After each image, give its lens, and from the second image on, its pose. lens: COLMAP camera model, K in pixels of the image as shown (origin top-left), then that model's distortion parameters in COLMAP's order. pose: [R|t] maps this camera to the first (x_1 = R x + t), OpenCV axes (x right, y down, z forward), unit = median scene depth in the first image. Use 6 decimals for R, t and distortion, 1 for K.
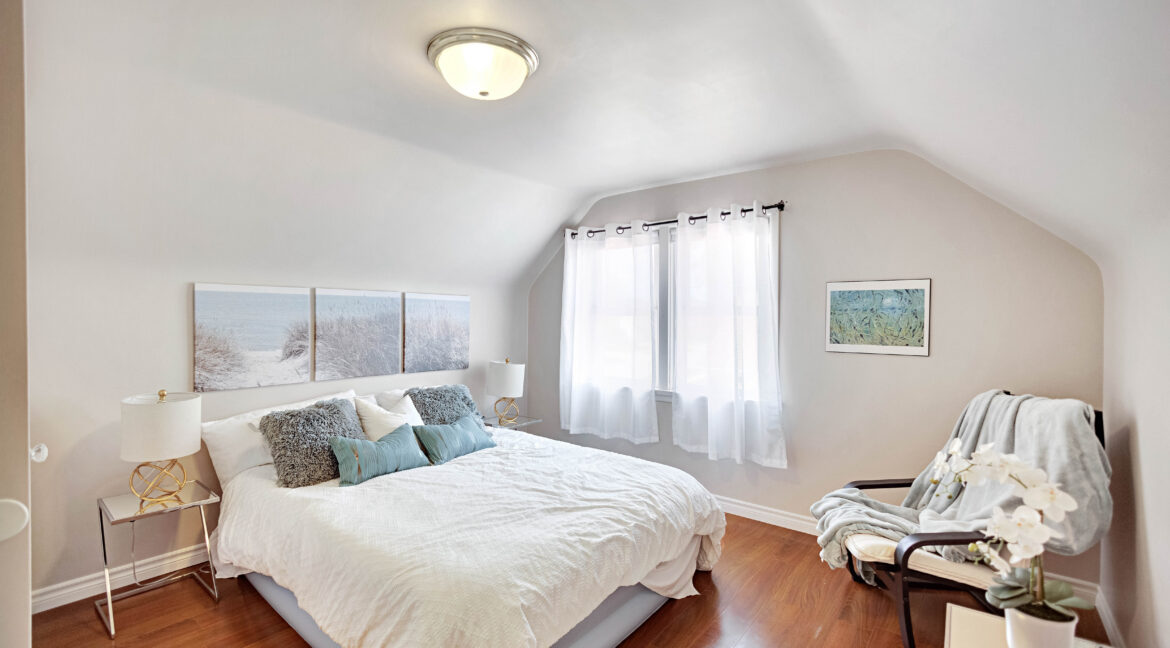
lens RADIAL K [[508.6, 0, 595.4], [0, 508.6, 327.5], [0, 0, 1]] dist [-0.013456, -0.000371]
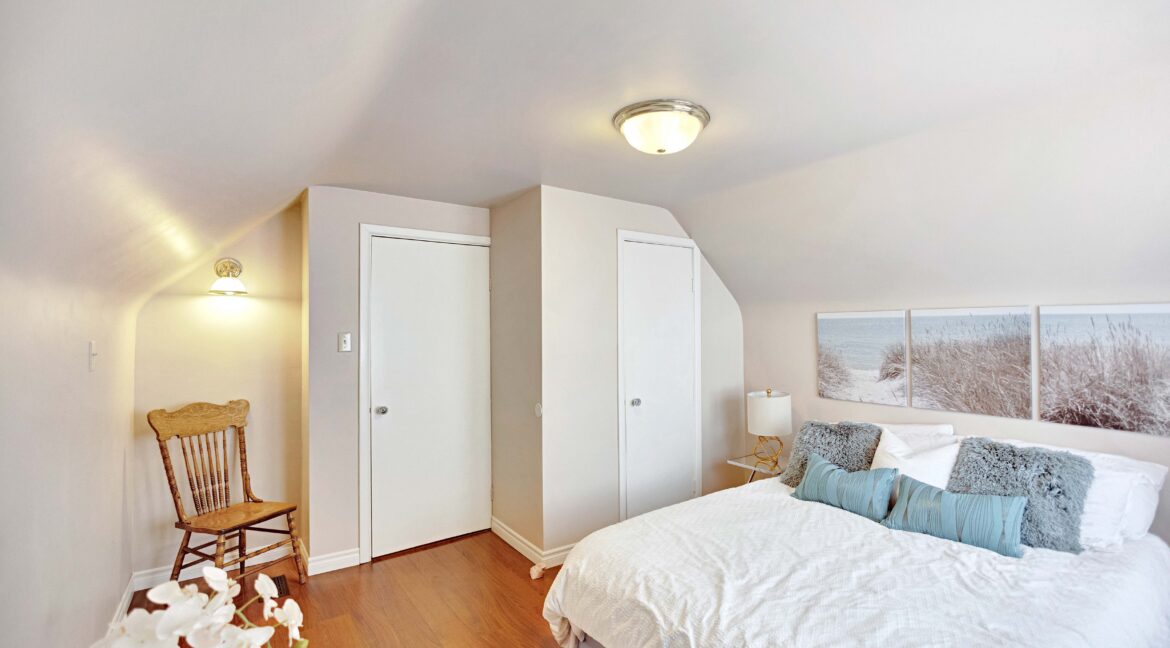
lens RADIAL K [[508.6, 0, 595.5], [0, 508.6, 321.1], [0, 0, 1]] dist [-0.013456, -0.000371]
pose [[-0.281788, -0.015999, -0.959343, 0.559492], [-0.011338, 0.999847, -0.013344, -0.038467], [0.959410, 0.007117, -0.281926, 0.727504]]
